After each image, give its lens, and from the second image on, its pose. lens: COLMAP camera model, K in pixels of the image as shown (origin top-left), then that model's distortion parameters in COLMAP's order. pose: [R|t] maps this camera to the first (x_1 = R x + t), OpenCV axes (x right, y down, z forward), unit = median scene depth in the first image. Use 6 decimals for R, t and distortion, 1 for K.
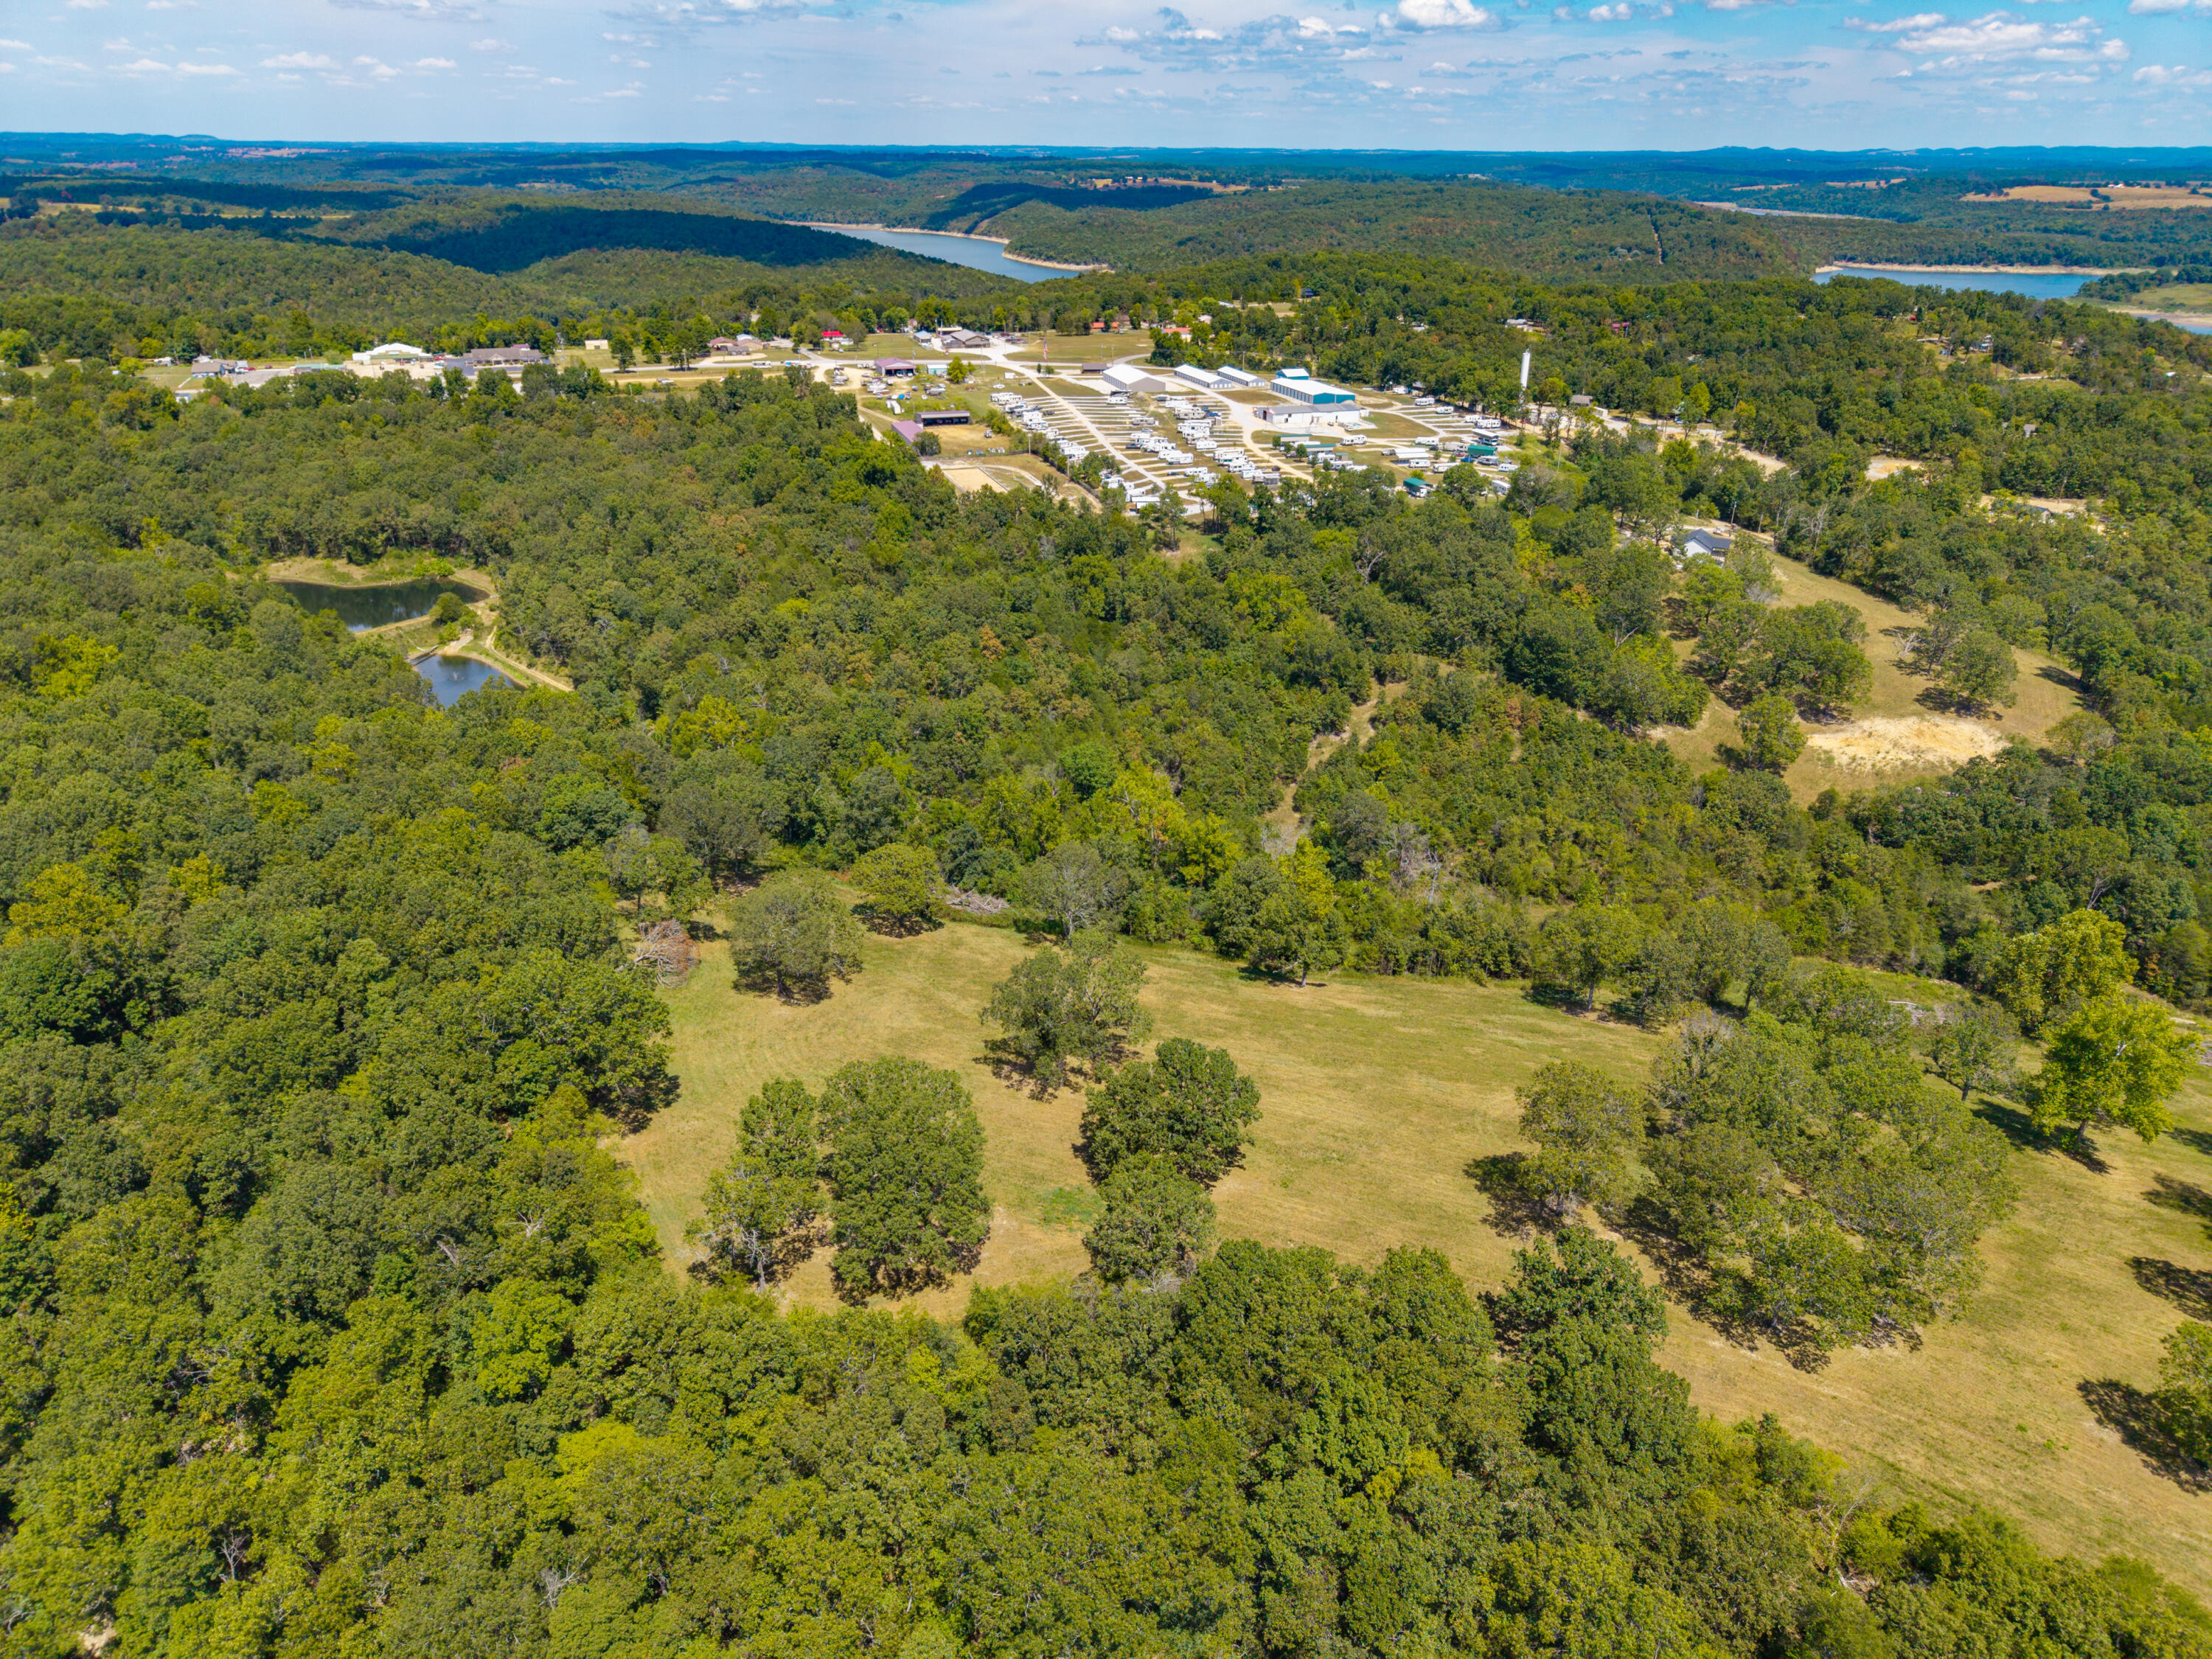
lens RADIAL K [[1542.1, 0, 1106.0], [0, 1542.1, 829.5], [0, 0, 1]] dist [0.007882, -0.012363]
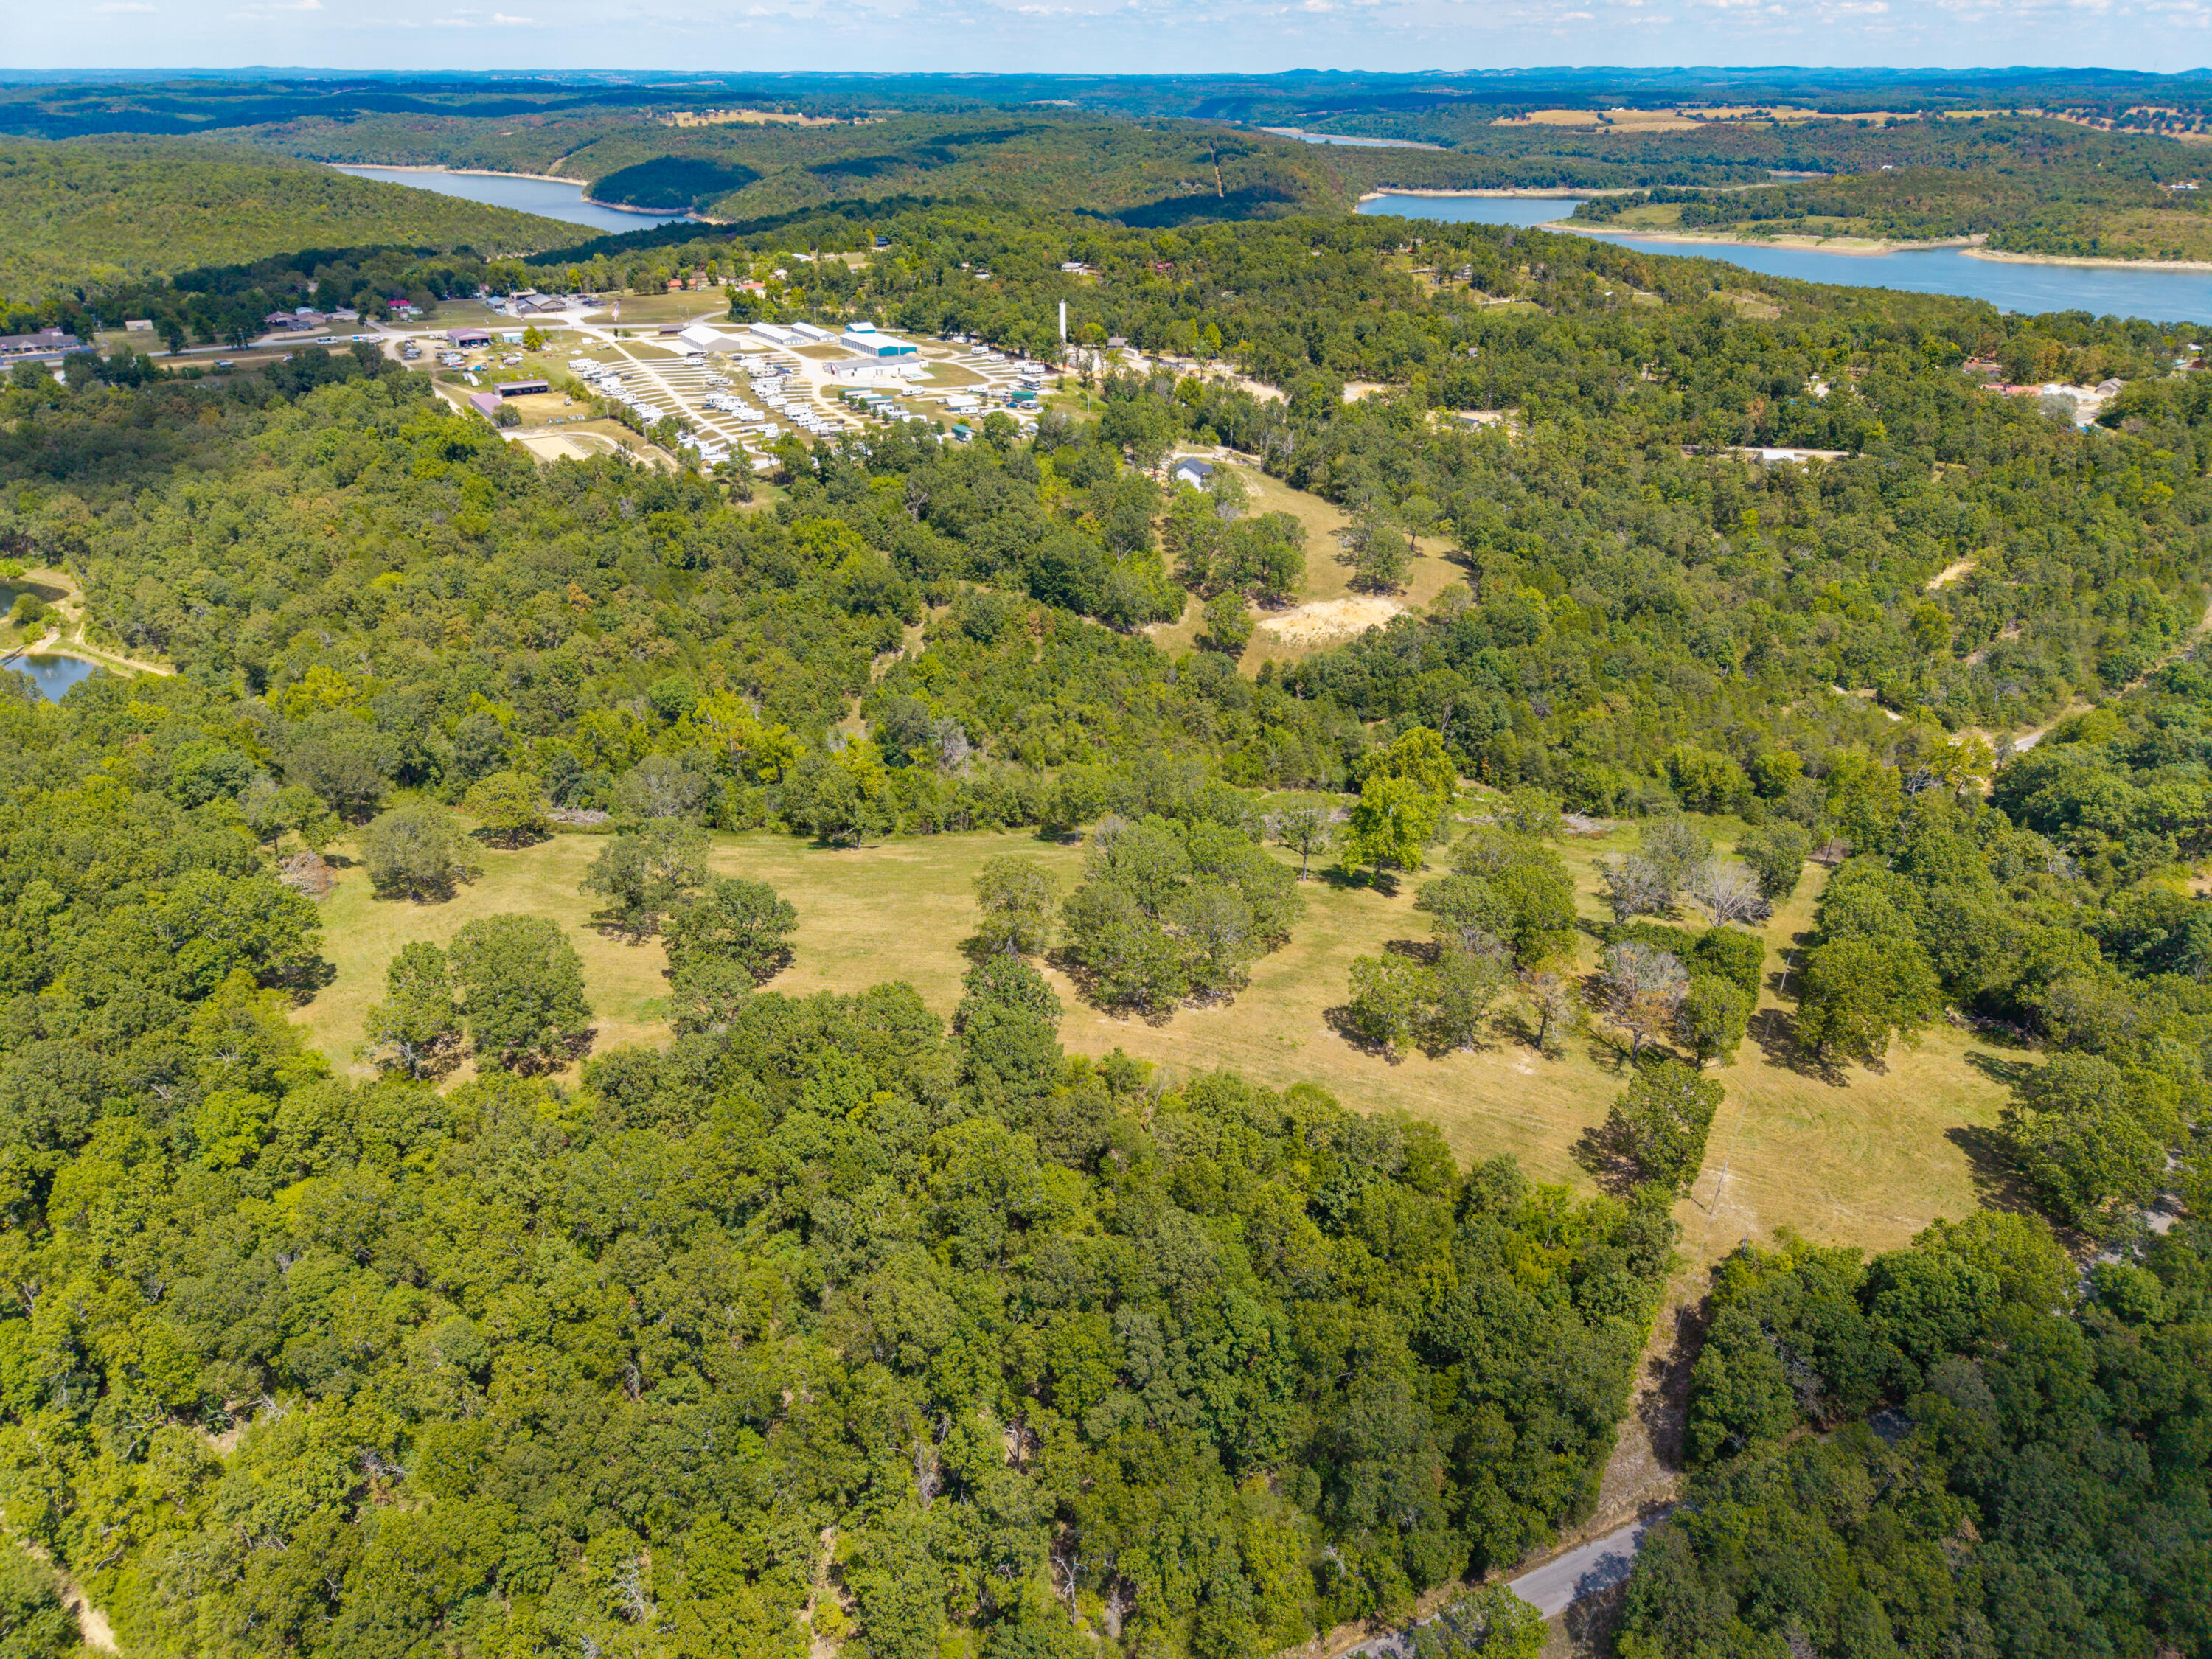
lens RADIAL K [[1542.1, 0, 1106.0], [0, 1542.1, 829.5], [0, 0, 1]] dist [0.007882, -0.012363]
pose [[0.971207, -0.112344, 0.210087, 0.035369], [0.103941, 0.993293, 0.050658, 0.023995], [-0.214369, -0.027363, 0.976369, -0.153628]]
